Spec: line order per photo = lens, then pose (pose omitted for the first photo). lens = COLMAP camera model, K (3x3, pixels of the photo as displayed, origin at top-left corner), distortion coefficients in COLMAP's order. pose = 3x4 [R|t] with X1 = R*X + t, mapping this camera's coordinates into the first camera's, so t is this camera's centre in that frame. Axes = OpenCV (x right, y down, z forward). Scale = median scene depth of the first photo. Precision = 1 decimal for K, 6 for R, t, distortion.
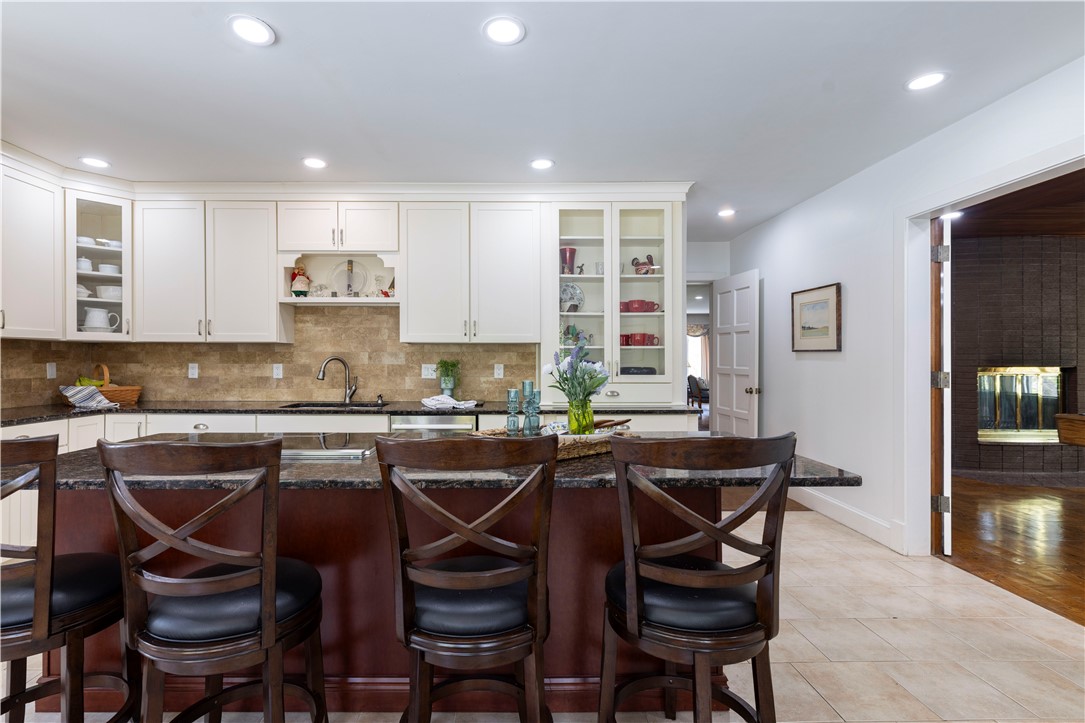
lens RADIAL K [[508.8, 0, 517.0], [0, 508.8, 361.8], [0, 0, 1]] dist [0.000656, 0.000254]
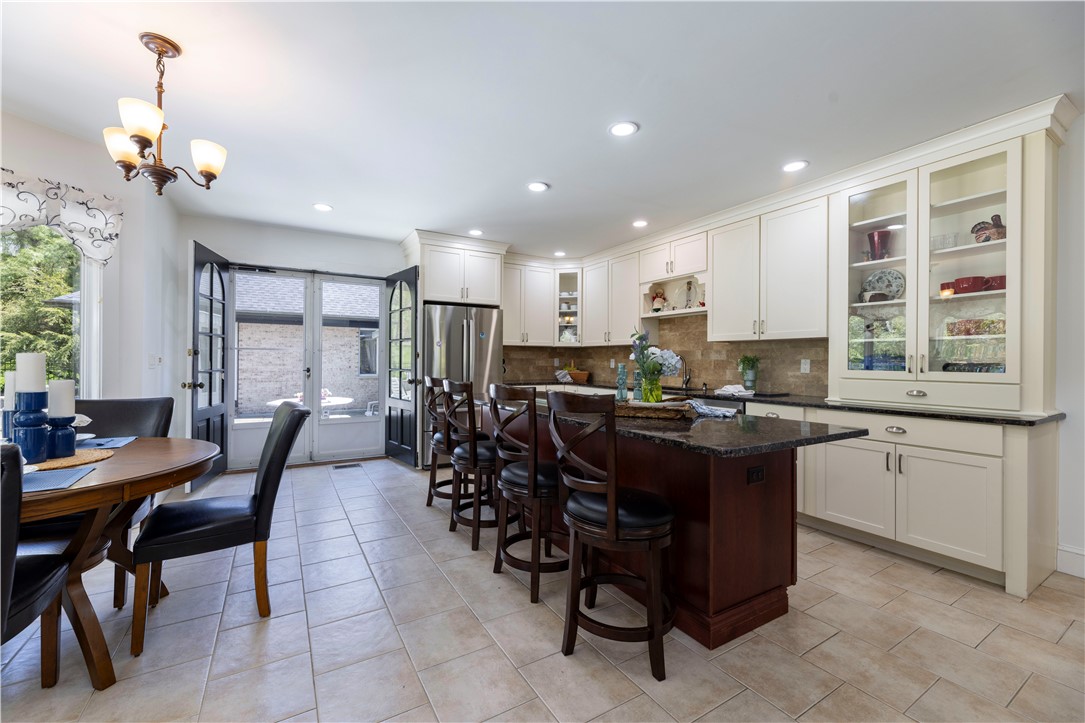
lens RADIAL K [[435.5, 0, 536.8], [0, 435.5, 359.6], [0, 0, 1]] dist [-0.001278, 0.000589]
pose [[0.504560, 0.001578, -0.863375, 0.489416], [-0.008931, 0.999954, -0.003392, 0.013881], [0.863330, 0.009422, 0.504551, 0.086613]]
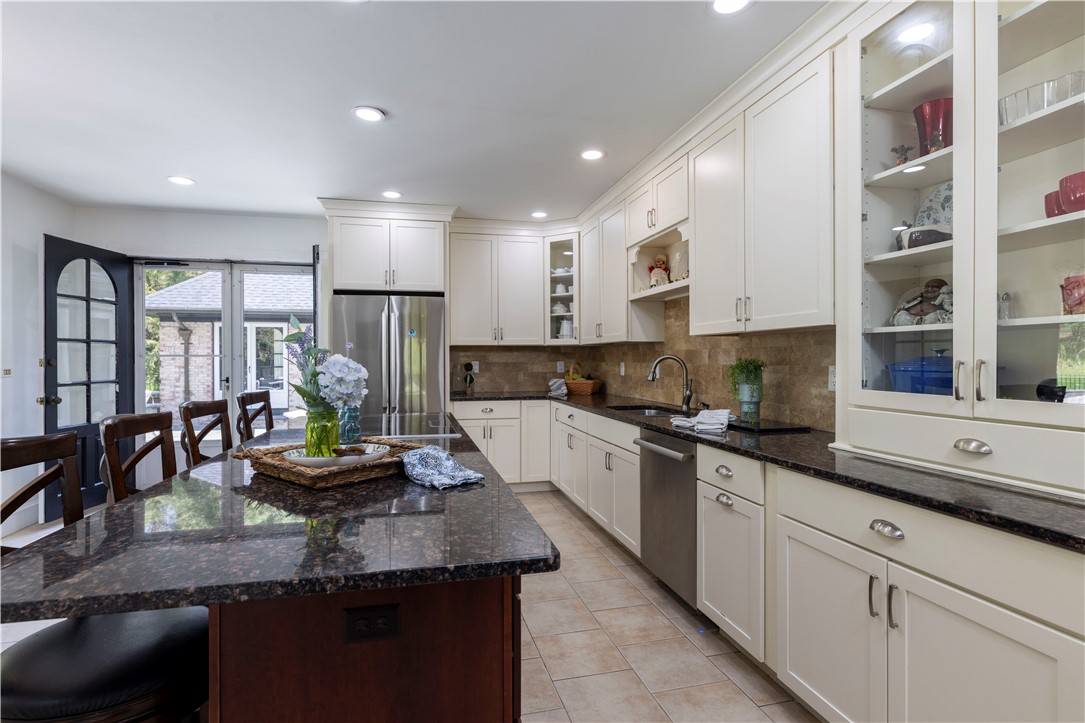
lens RADIAL K [[532.5, 0, 536.9], [0, 532.5, 361.4], [0, 0, 1]] dist [0.004209, 0.000213]
pose [[0.230498, 0.003092, -0.973068, 0.493218], [0.001044, 0.999994, 0.003425, -0.003066], [0.973072, -0.001806, 0.230493, 0.591063]]
